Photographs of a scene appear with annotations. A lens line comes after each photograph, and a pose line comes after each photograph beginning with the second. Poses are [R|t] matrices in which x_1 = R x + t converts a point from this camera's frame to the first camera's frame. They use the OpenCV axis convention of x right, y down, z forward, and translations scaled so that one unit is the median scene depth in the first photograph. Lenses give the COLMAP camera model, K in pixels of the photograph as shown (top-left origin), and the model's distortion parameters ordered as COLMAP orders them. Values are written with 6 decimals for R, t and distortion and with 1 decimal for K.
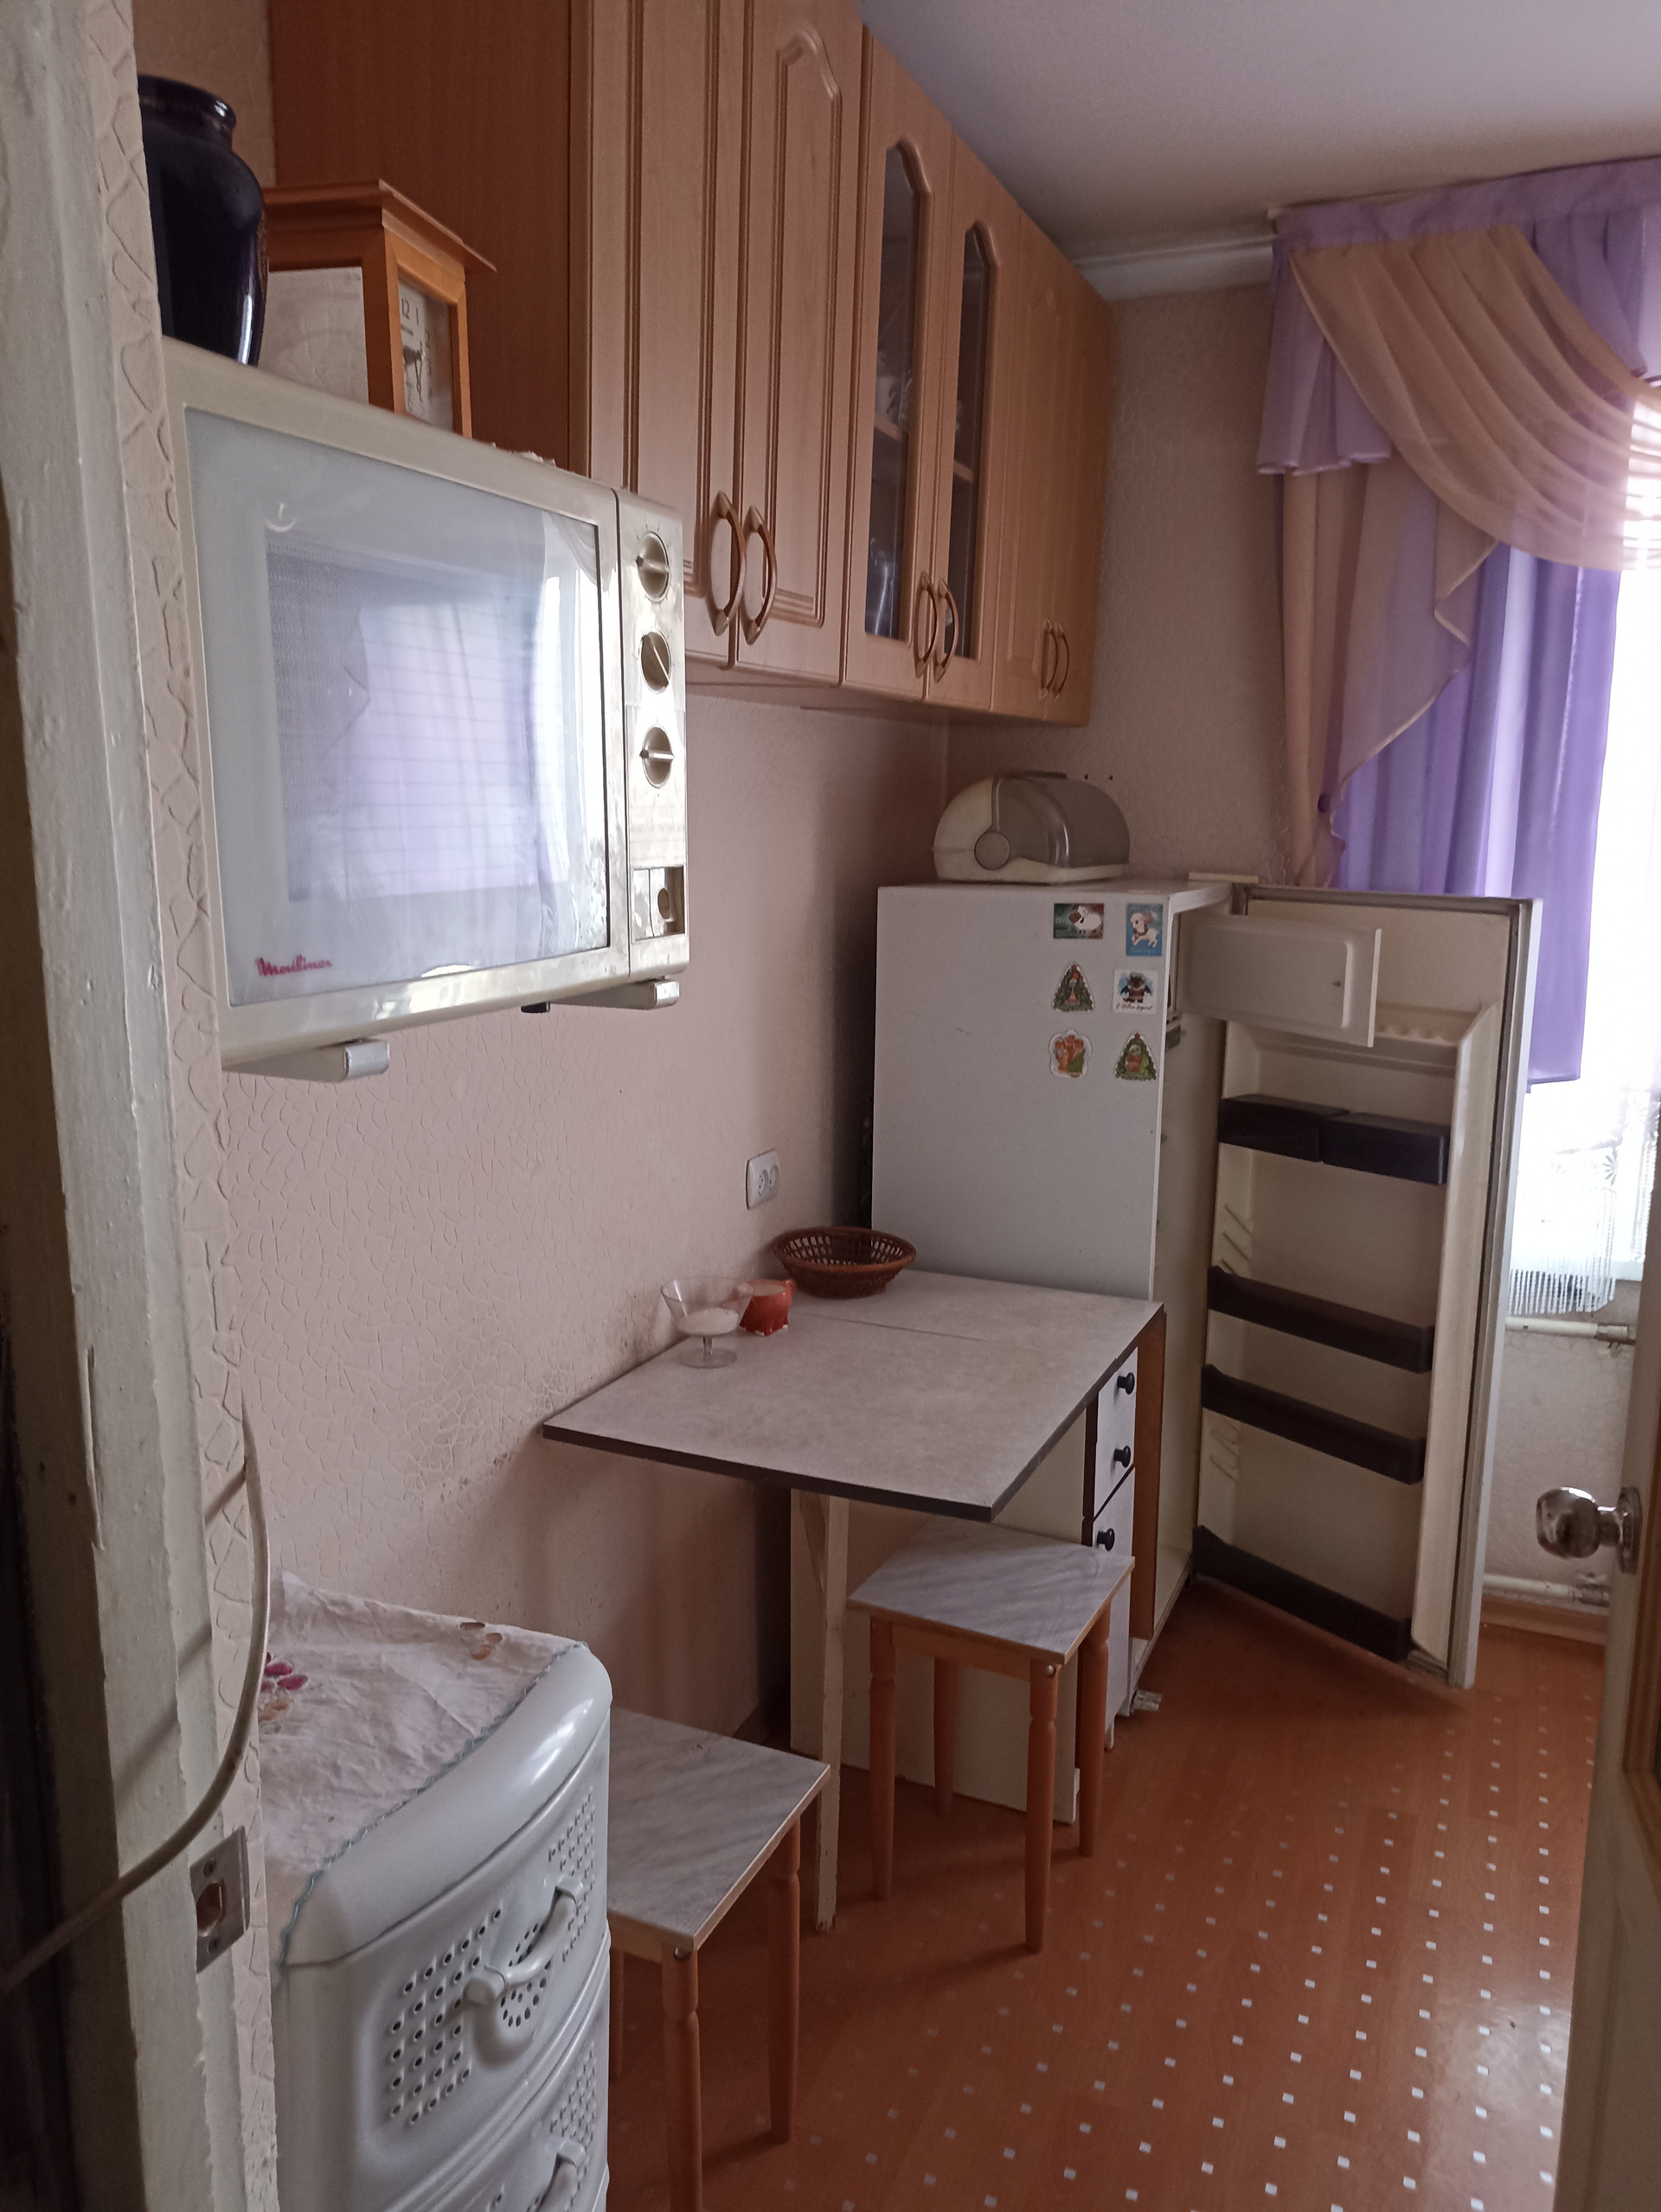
lens RADIAL K [[1626.8, 0, 817.6], [0, 1626.8, 1099.4], [0, 0, 1]] dist [0.035161, -0.026172]
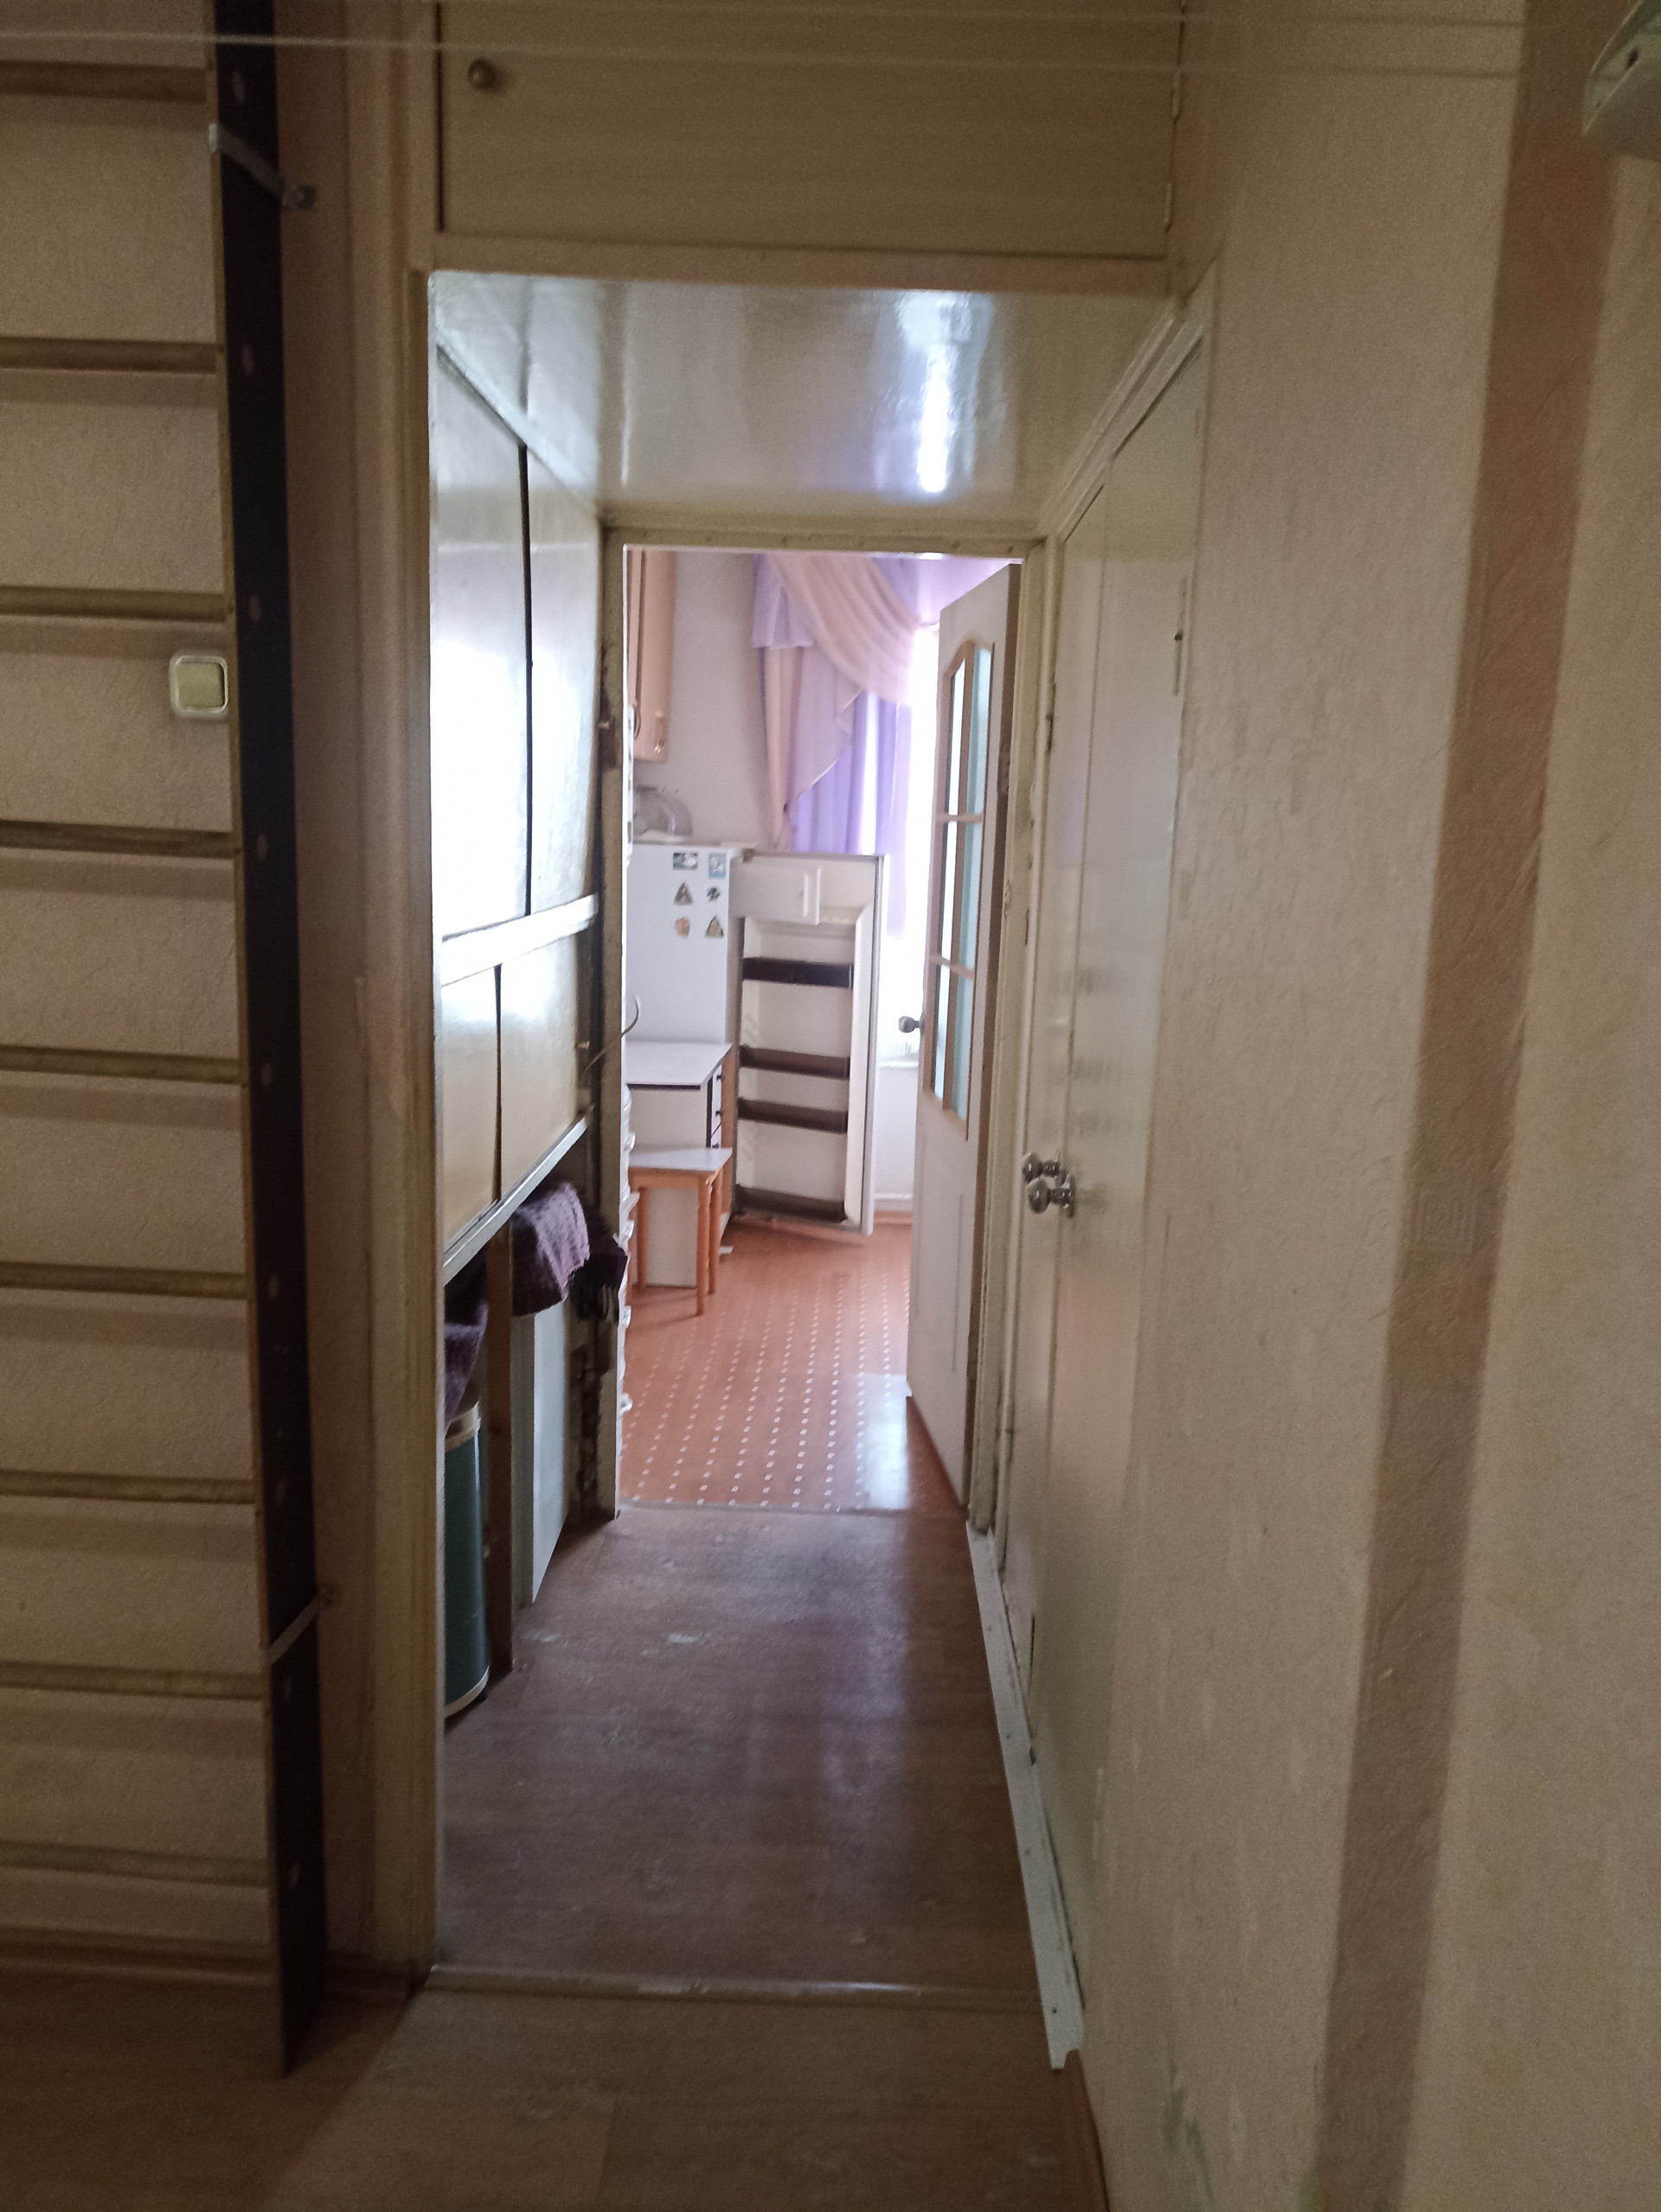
lens RADIAL K [[1626.8, 0, 835.4], [0, 1626.8, 1108.4], [0, 0, 1]] dist [0.035161, -0.026172]
pose [[0.925527, -0.042370, 0.376304, -0.435068], [0.040648, 0.999095, 0.012519, 0.178057], [-0.376494, 0.003709, 0.926412, -0.942390]]
